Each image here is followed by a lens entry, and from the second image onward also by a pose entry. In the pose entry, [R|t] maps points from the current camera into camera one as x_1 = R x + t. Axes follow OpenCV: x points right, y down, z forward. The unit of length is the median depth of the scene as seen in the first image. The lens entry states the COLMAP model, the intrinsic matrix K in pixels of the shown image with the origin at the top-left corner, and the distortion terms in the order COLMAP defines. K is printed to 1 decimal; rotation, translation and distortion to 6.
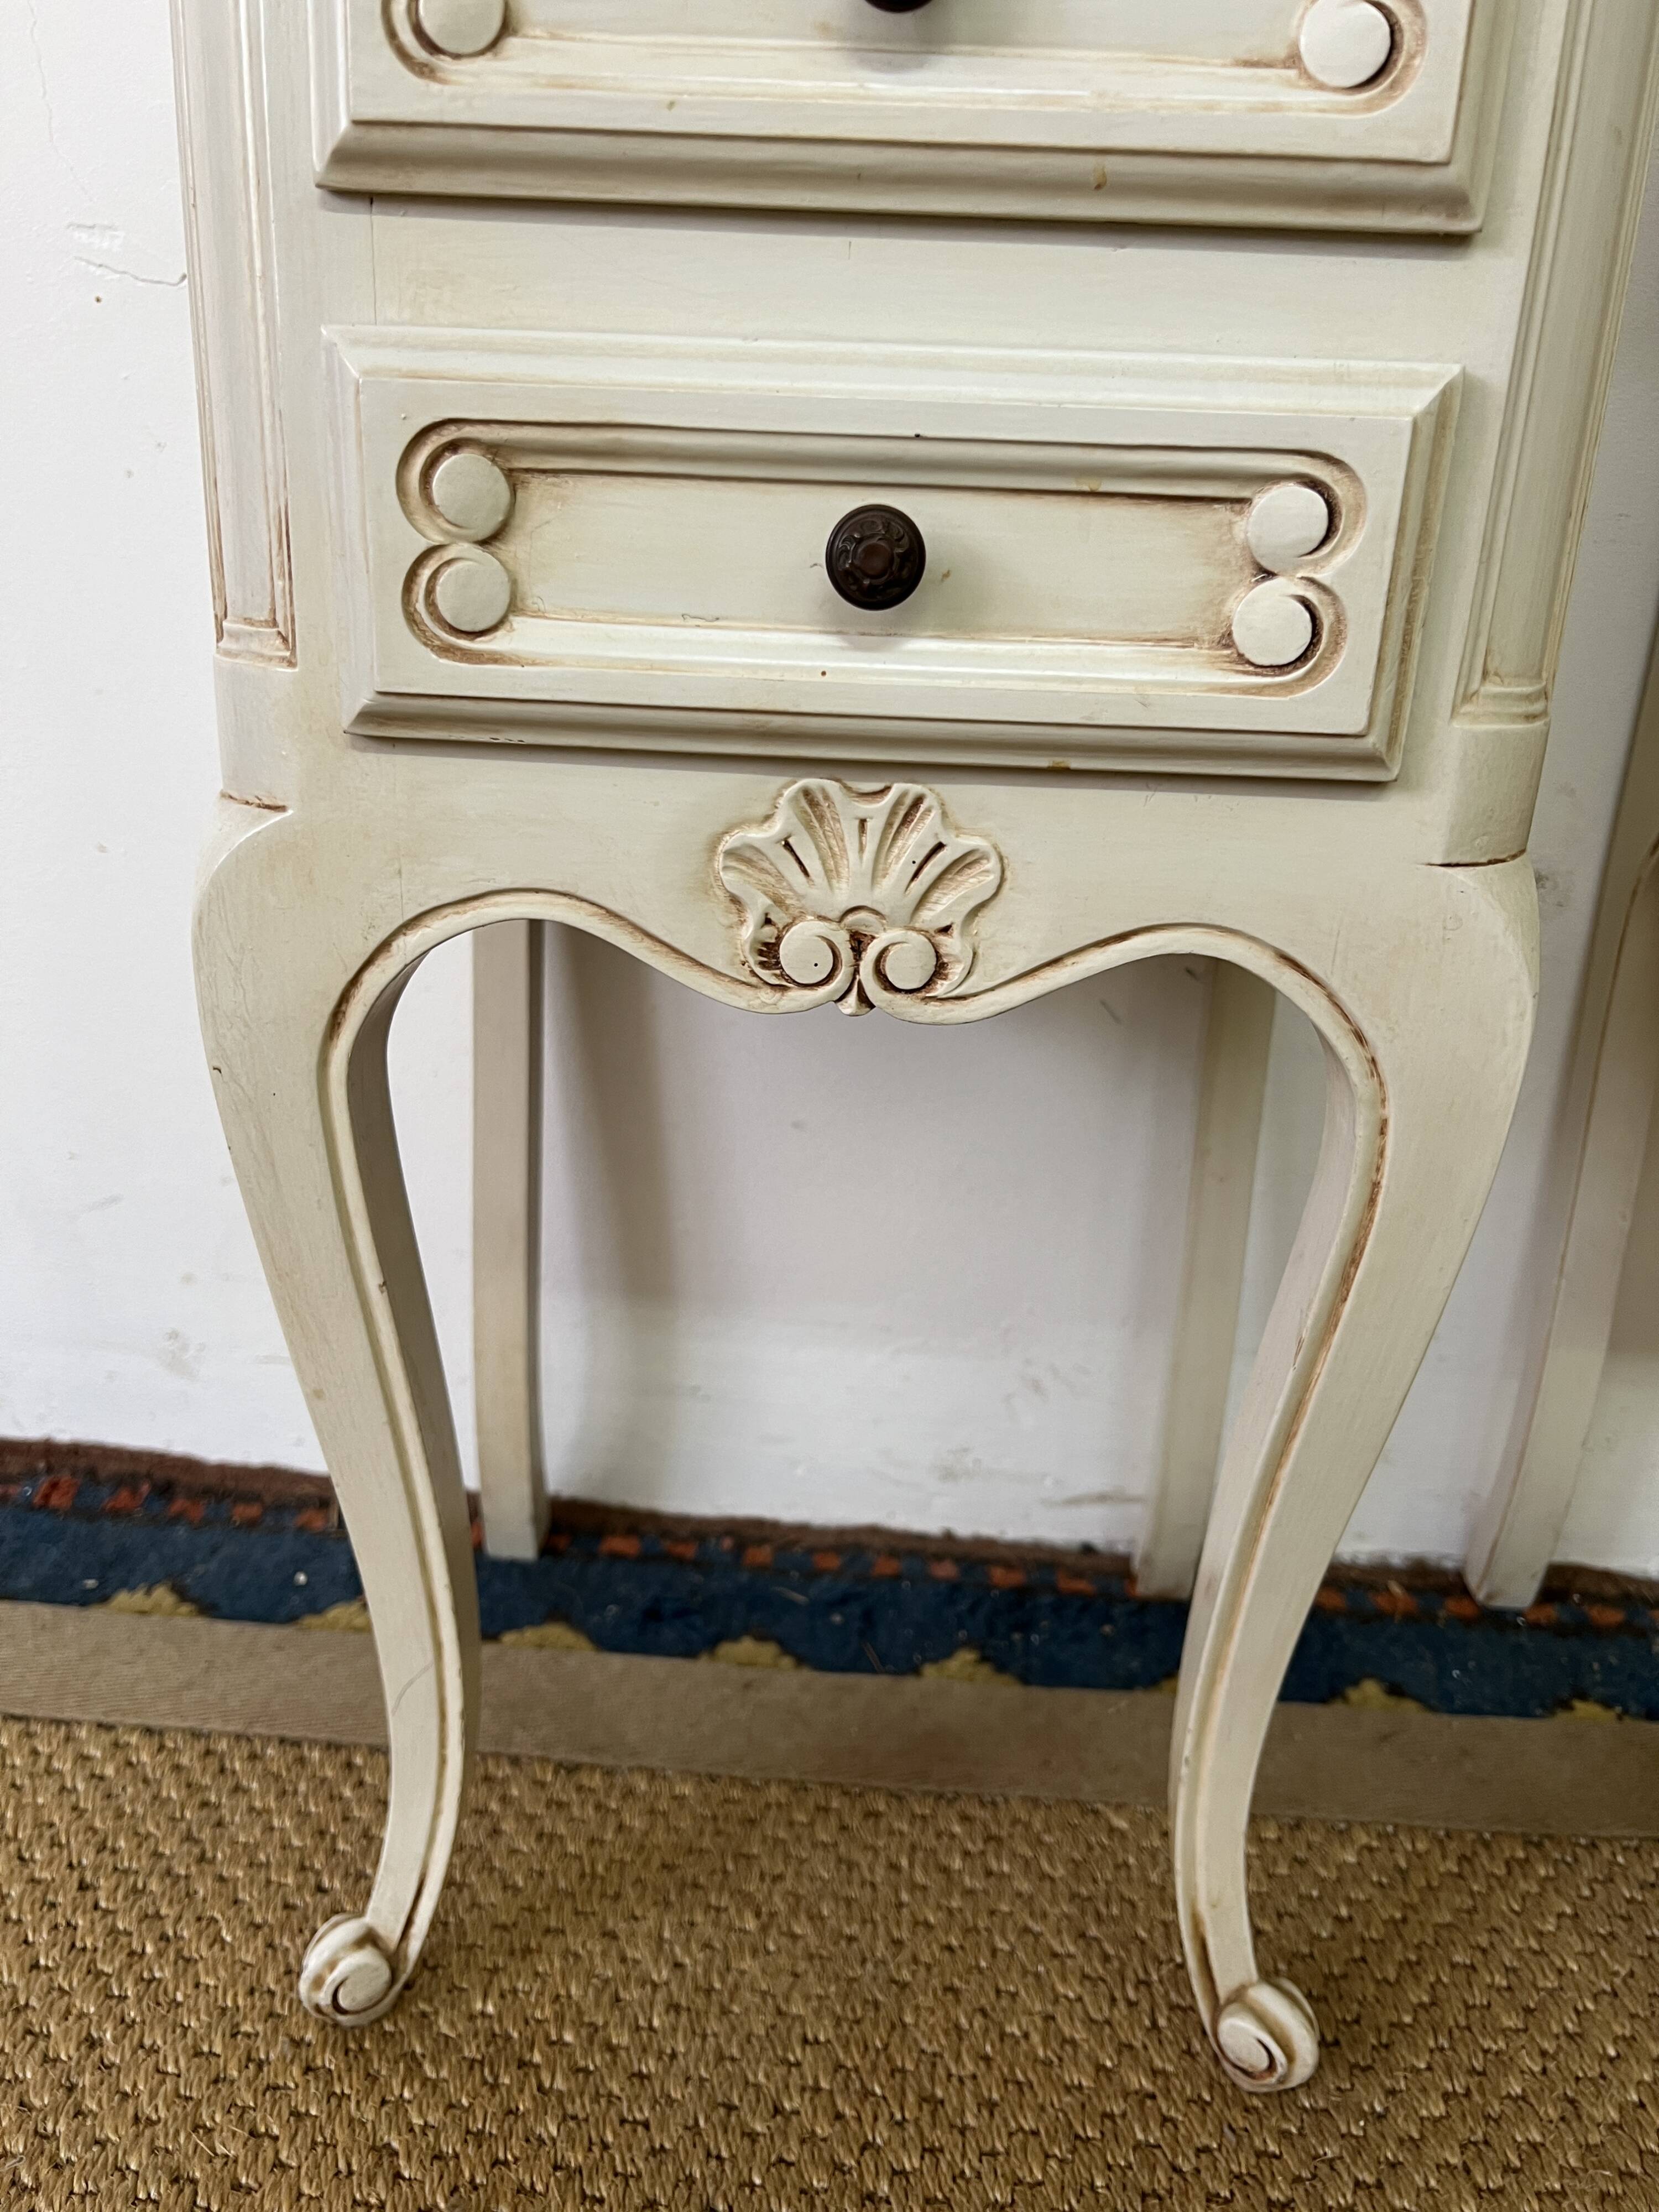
lens RADIAL K [[1699.7, 0, 821.4], [0, 1699.7, 1133.5], [0, 0, 1]] dist [0.028046, -0.034194]
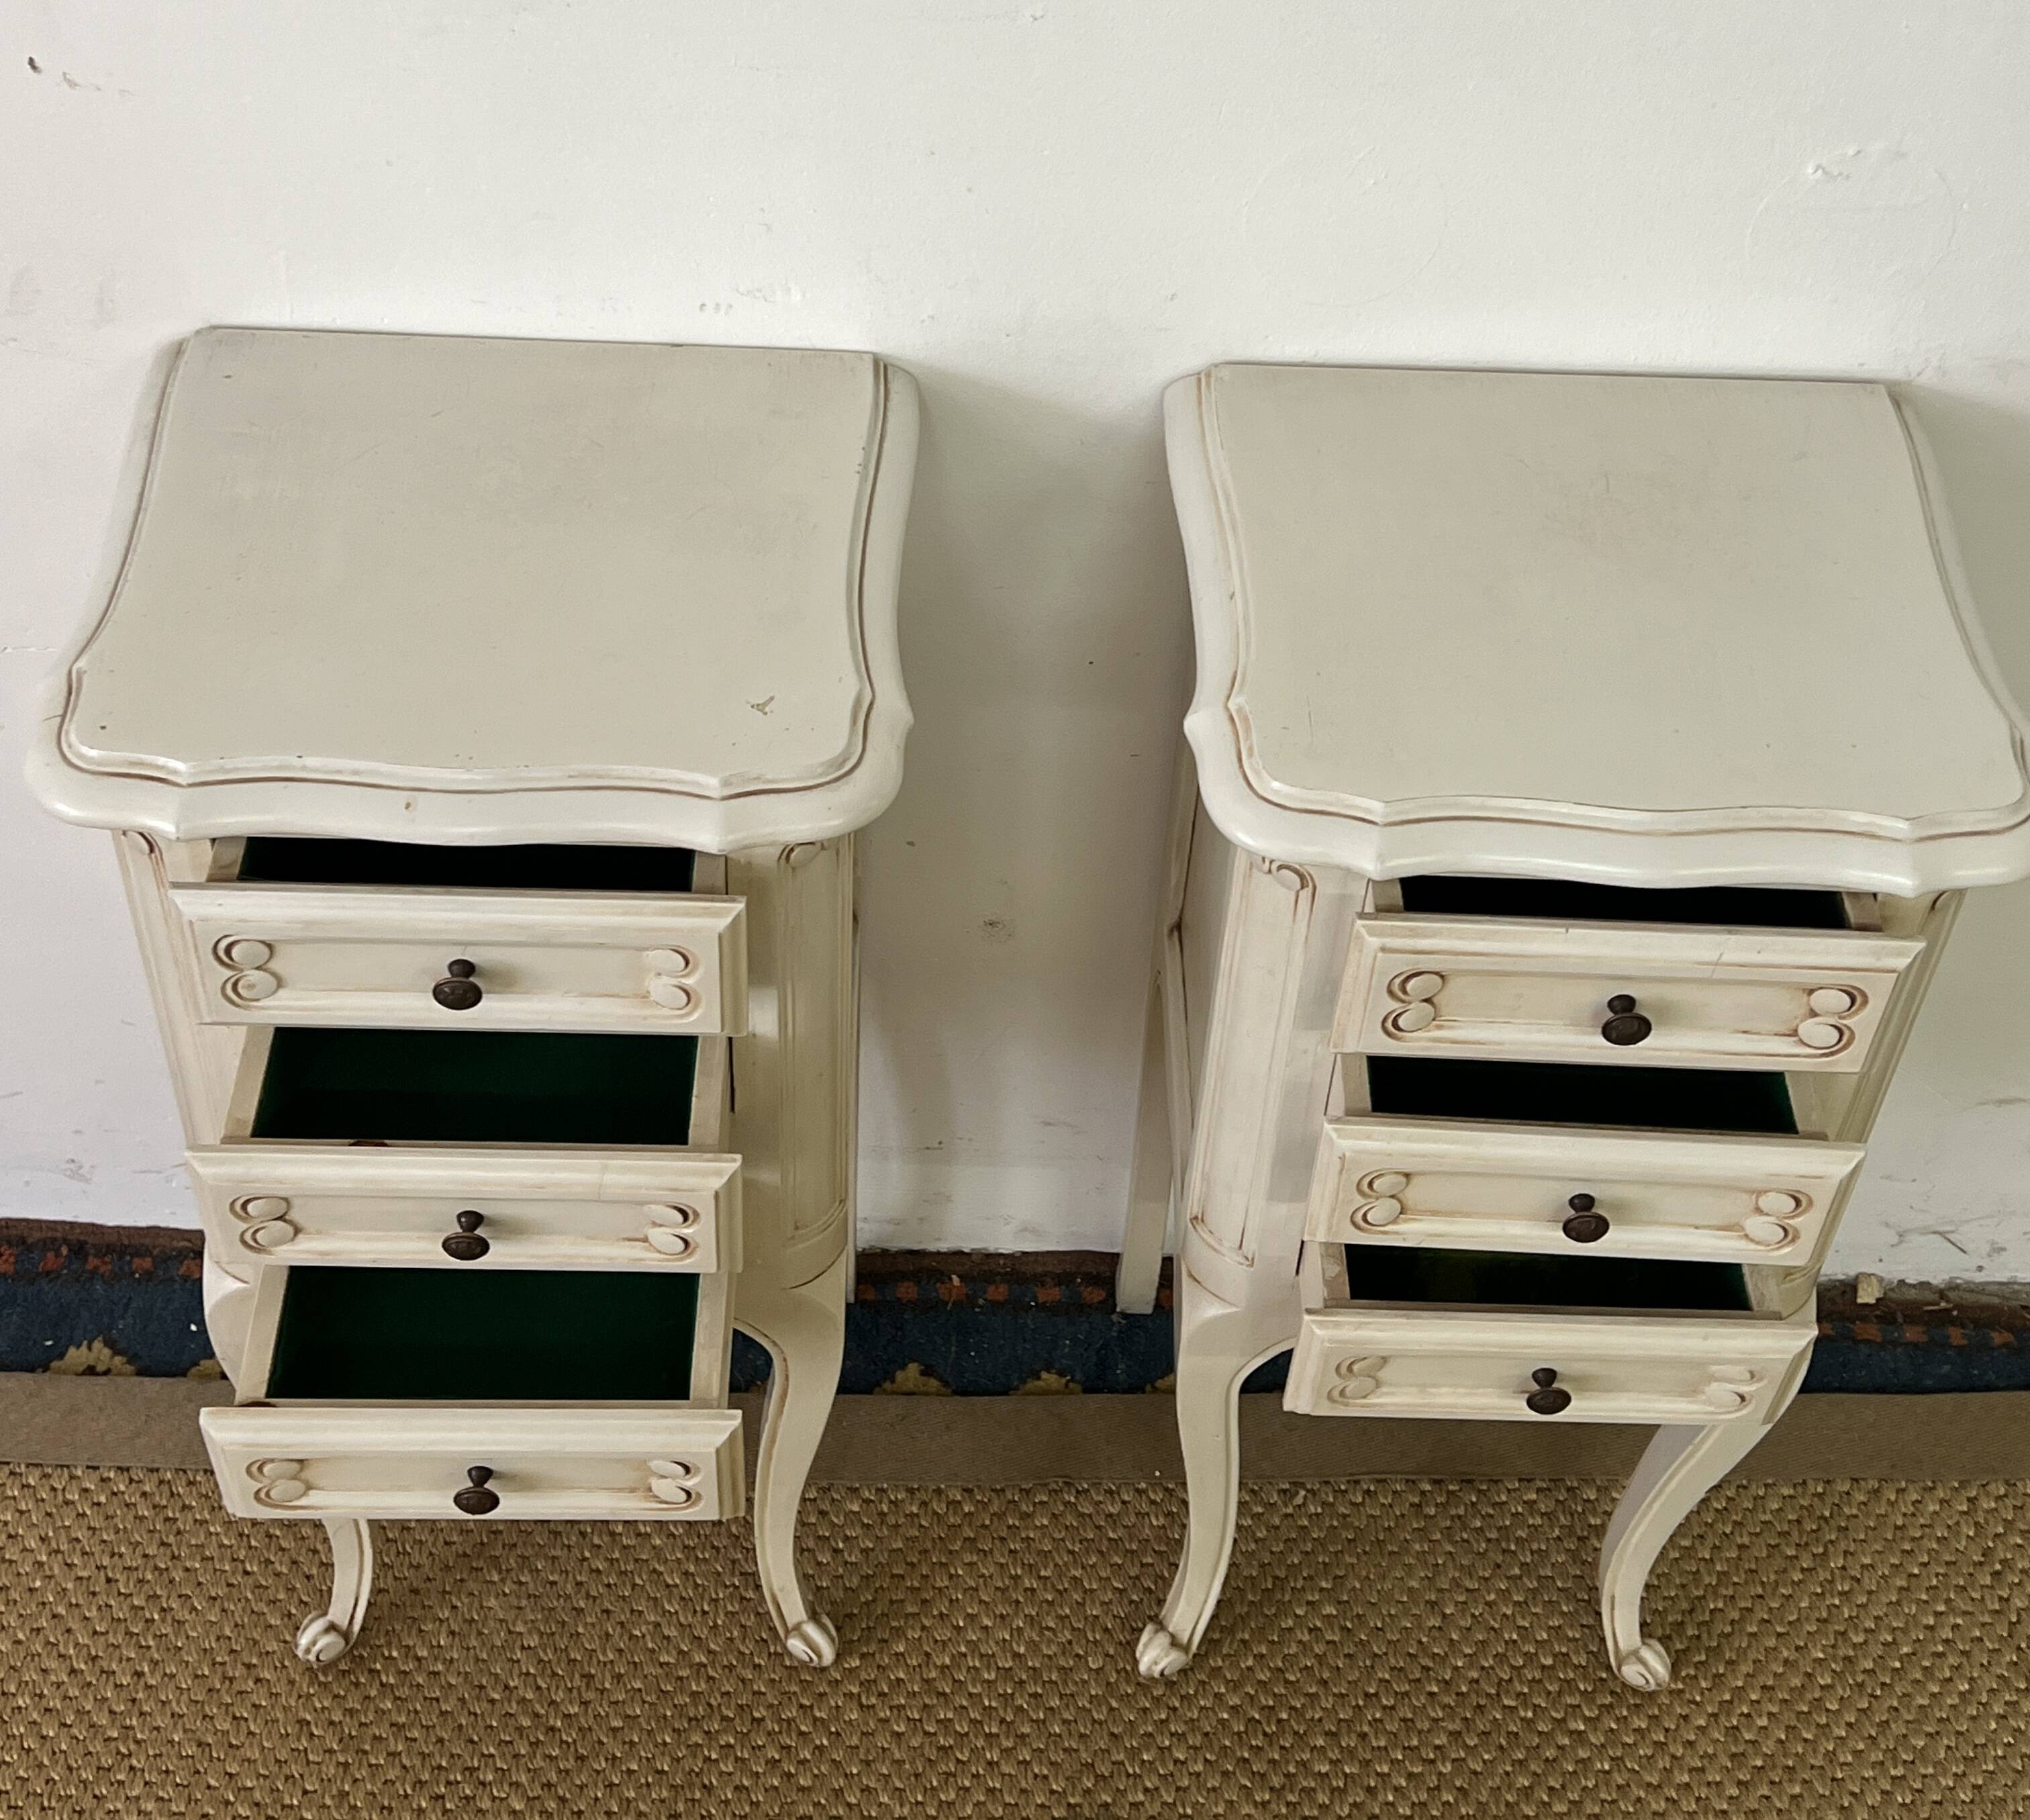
lens RADIAL K [[2780.3, 0, 988.7], [0, 2780.3, 735.6], [0, 0, 1]] dist [0.045082, 0.000000]
pose [[0.997600, -0.046127, 0.051640, 0.337876], [0.022460, 0.921042, 0.388814, -1.579635], [-0.065497, -0.386721, 0.919868, -1.465526]]
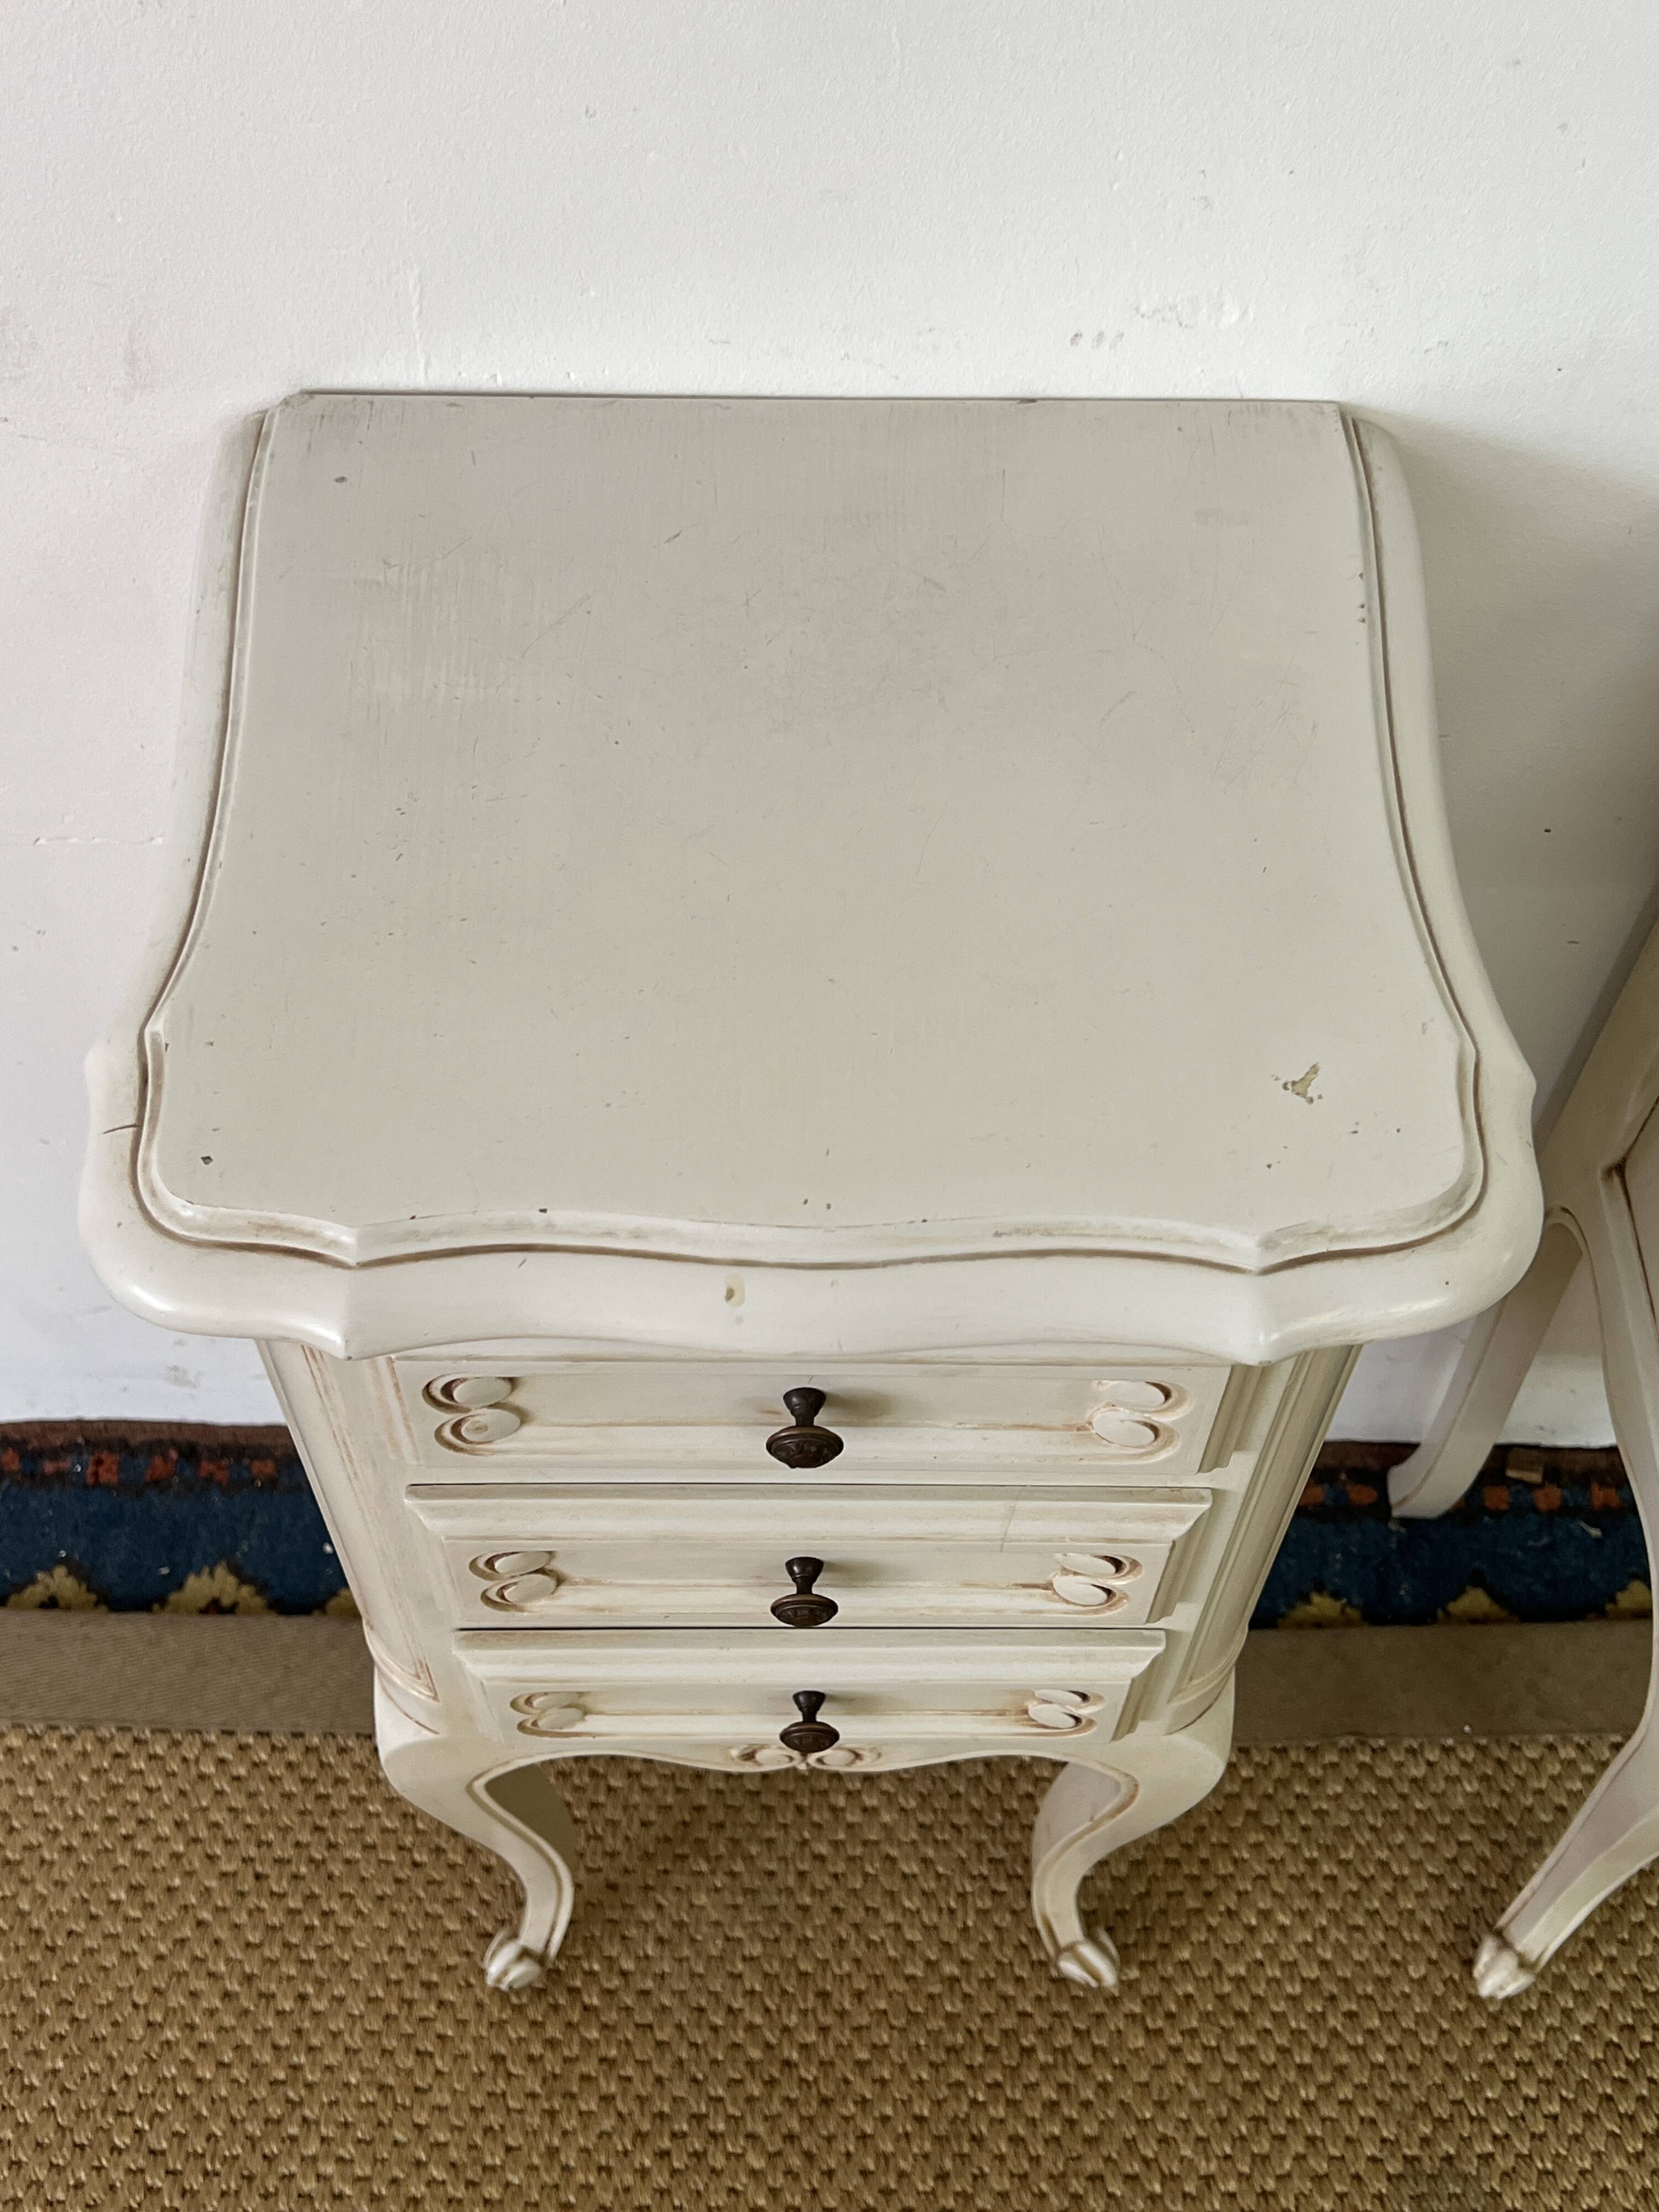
lens RADIAL K [[2309.2, 0, 827.1], [0, 2309.2, 1098.0], [0, 0, 1]] dist [0.038548, 0.000000]
pose [[0.997580, -0.068260, 0.013225, 0.042733], [0.048360, 0.817848, 0.573398, -1.378528], [-0.049956, -0.571371, 0.819170, -0.317004]]
